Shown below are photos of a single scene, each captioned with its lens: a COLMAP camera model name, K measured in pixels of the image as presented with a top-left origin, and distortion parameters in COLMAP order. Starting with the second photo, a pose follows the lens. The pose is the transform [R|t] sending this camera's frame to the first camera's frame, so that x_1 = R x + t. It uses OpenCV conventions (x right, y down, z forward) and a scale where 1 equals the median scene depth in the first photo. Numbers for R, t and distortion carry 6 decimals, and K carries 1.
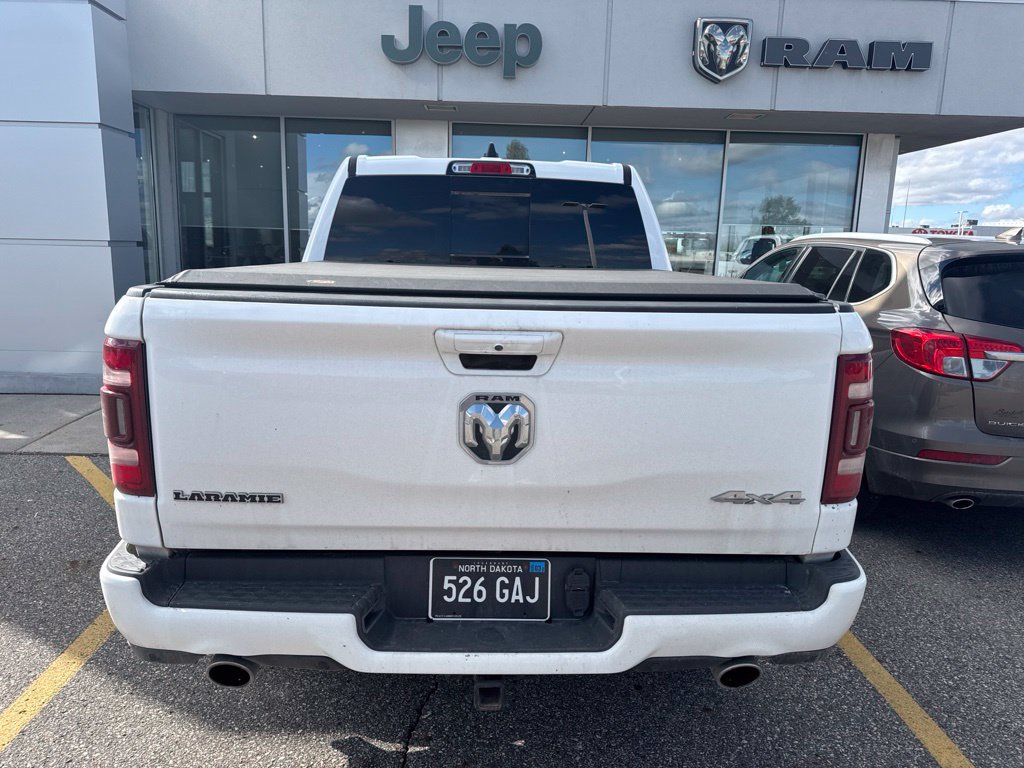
lens RADIAL K [[729.0, 0, 509.4], [0, 729.0, 385.9], [0, 0, 1]] dist [0.043693, -0.054059]
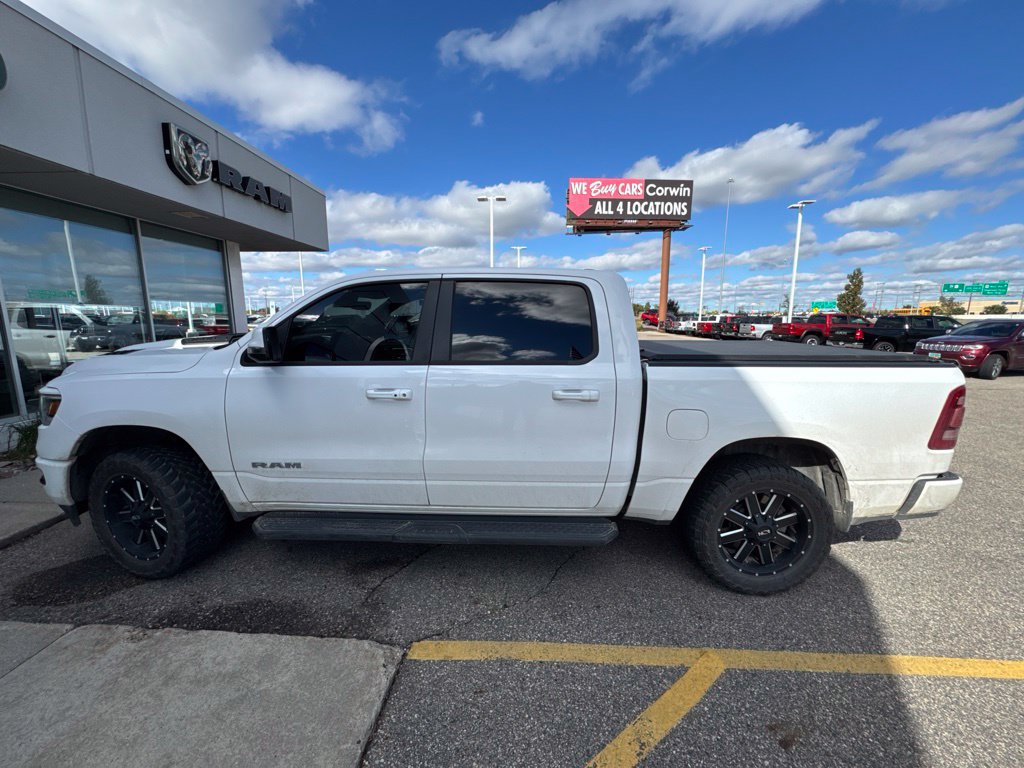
lens RADIAL K [[407.1, 0, 514.8], [0, 407.1, 387.0], [0, 0, 1]] dist [-0.002146, -0.000197]
pose [[0.054729, -0.195451, 0.979185, -0.960850], [0.185029, 0.965656, 0.182409, -0.288377], [-0.981208, 0.171194, 0.089014, 1.164170]]
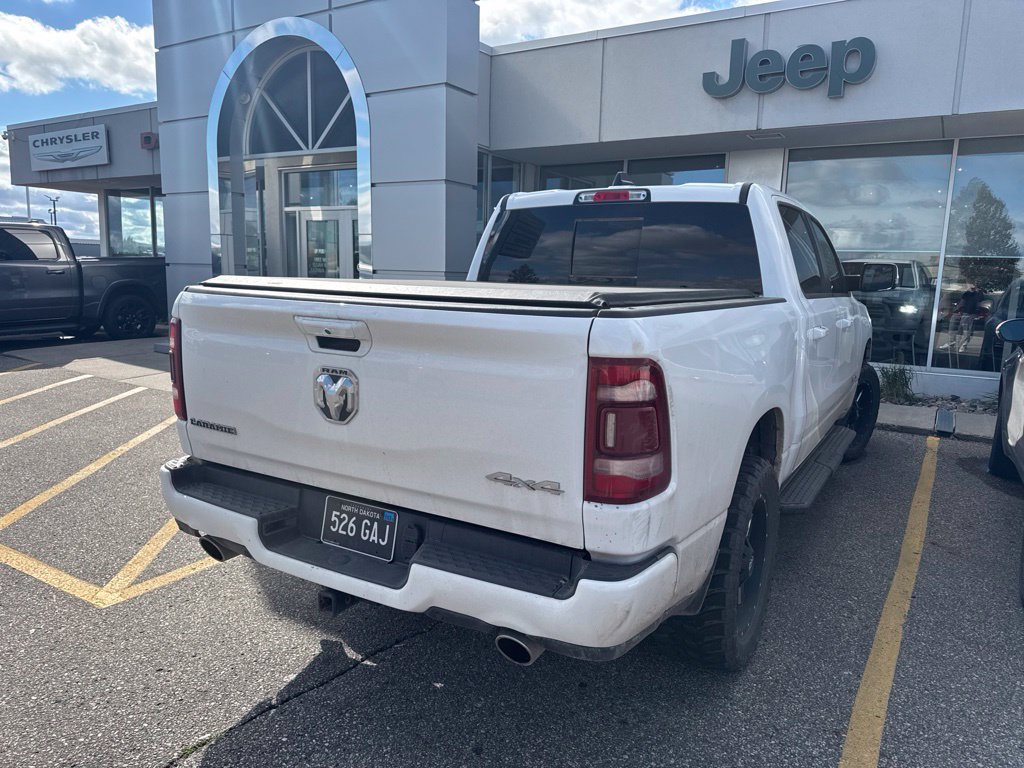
lens RADIAL K [[729.0, 0, 508.0], [0, 729.0, 387.4], [0, 0, 1]] dist [0.043693, -0.054059]
pose [[0.834730, 0.082105, -0.544503, 0.458729], [-0.107263, 0.994124, -0.014533, 0.015124], [0.540111, 0.070536, 0.838633, 0.034354]]
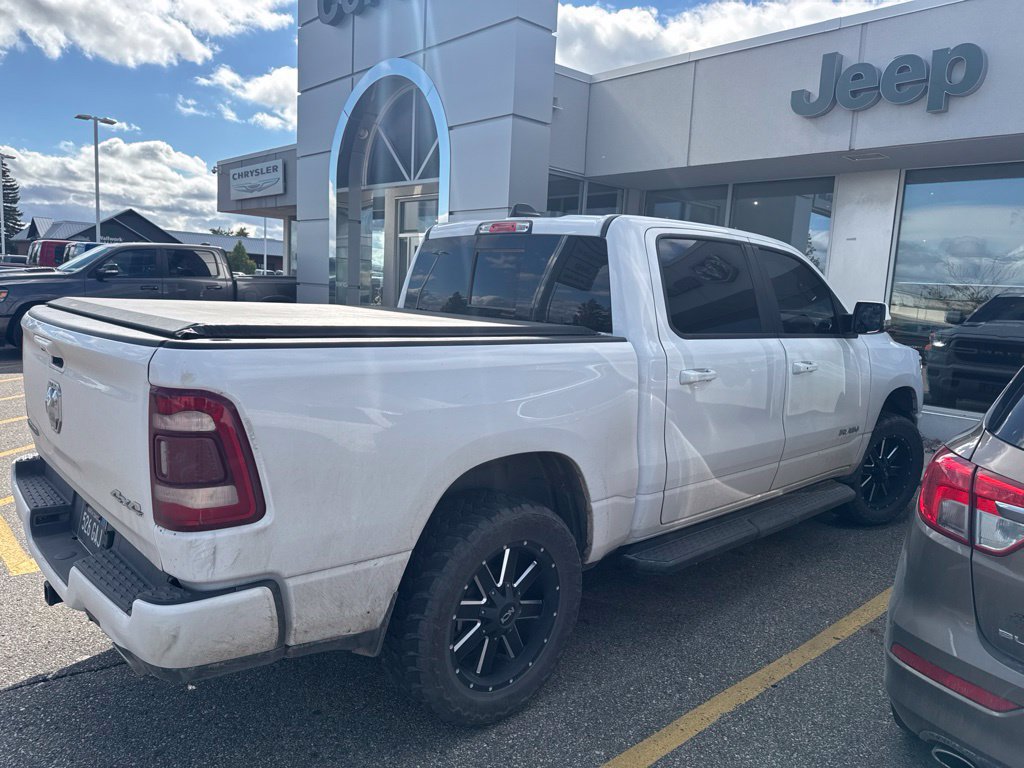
lens RADIAL K [[729.0, 0, 504.4], [0, 729.0, 383.9], [0, 0, 1]] dist [0.043693, -0.054059]
pose [[0.650924, 0.108253, -0.751385, 0.804084], [-0.175205, 0.984482, -0.009945, -0.062224], [0.738648, 0.138120, 0.659789, 0.331015]]
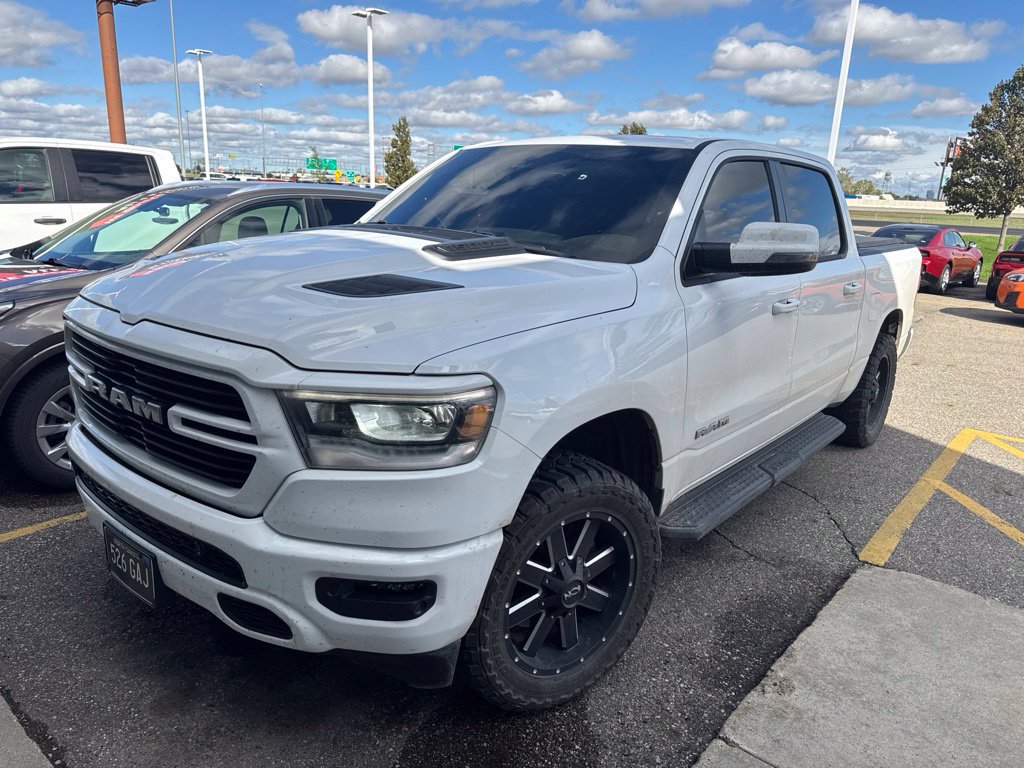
lens RADIAL K [[724.0, 0, 508.7], [0, 724.0, 387.1], [0, 0, 1]] dist [0.038810, -0.040657]
pose [[-0.747971, -0.225922, 0.624098, -0.676799], [0.065387, 0.910632, 0.408012, -0.511520], [-0.660503, 0.345988, -0.666354, 2.339839]]
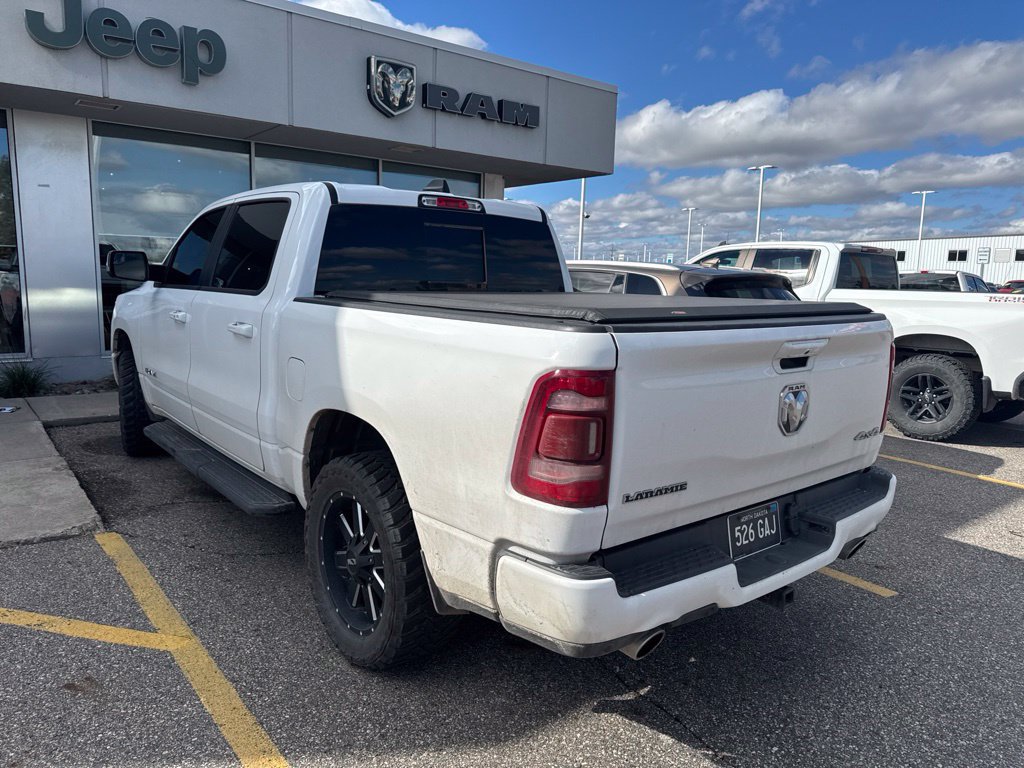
lens RADIAL K [[729.0, 0, 512.8], [0, 729.0, 388.3], [0, 0, 1]] dist [0.043693, -0.054059]
pose [[0.797022, -0.098226, 0.595910, -0.634331], [0.107109, 0.994034, 0.020593, -0.034534], [-0.594377, 0.047414, 0.802787, 0.081841]]
